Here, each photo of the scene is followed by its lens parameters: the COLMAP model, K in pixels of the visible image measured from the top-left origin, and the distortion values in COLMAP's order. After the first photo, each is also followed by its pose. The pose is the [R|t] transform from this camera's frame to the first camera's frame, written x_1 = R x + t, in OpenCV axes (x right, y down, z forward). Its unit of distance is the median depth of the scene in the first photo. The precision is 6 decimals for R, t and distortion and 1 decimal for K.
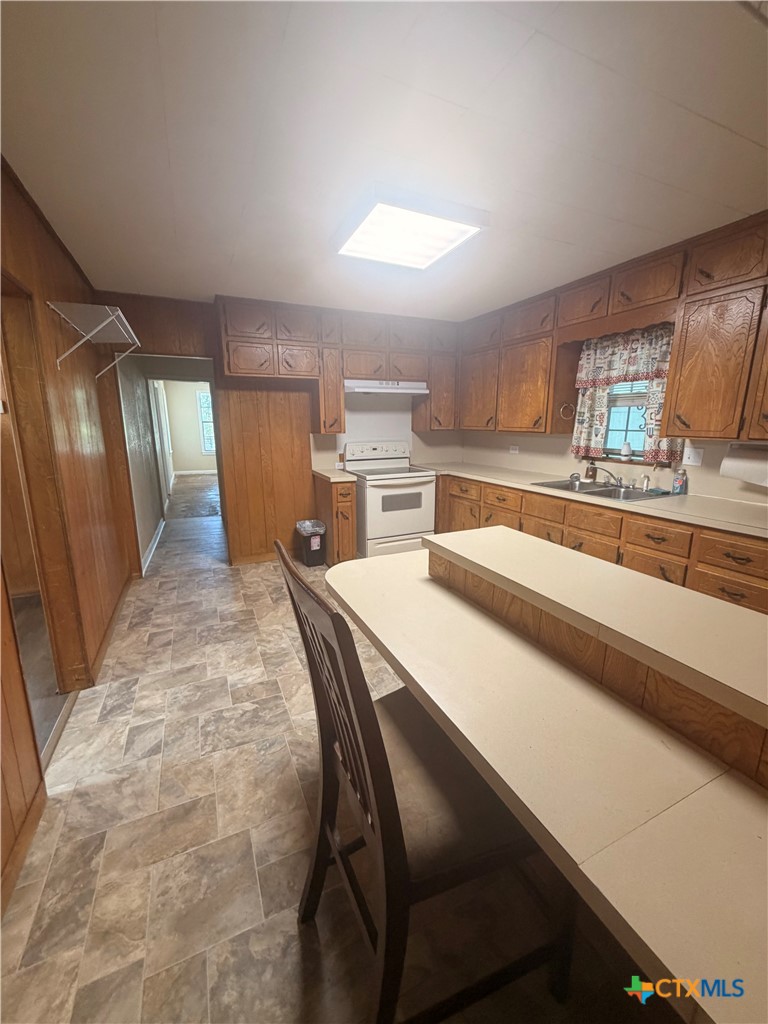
lens RADIAL K [[409.4, 0, 384.0], [0, 409.4, 512.0], [0, 0, 1]] dist [0.000824, -0.000195]
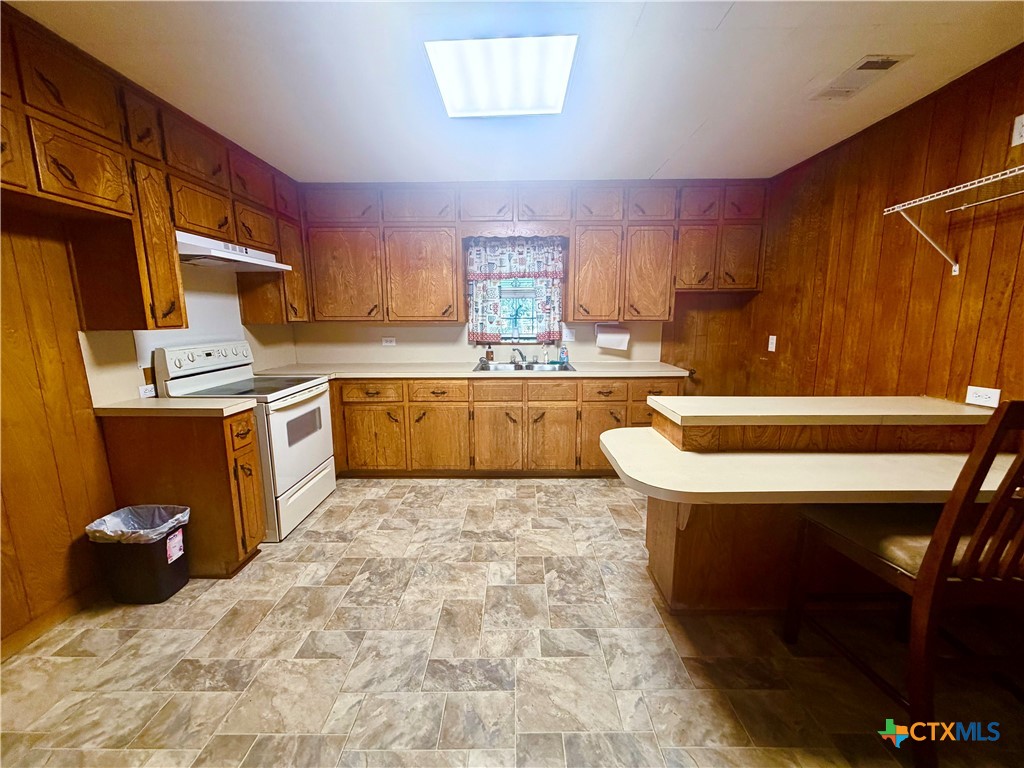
lens RADIAL K [[409.4, 0, 512.0], [0, 409.4, 384.0], [0, 0, 1]] dist [0.000824, -0.000195]
pose [[0.431004, -0.148642, 0.890023, -0.481631], [0.198301, 0.977830, 0.067276, -0.083459], [-0.880291, 0.147496, 0.450924, 0.452238]]
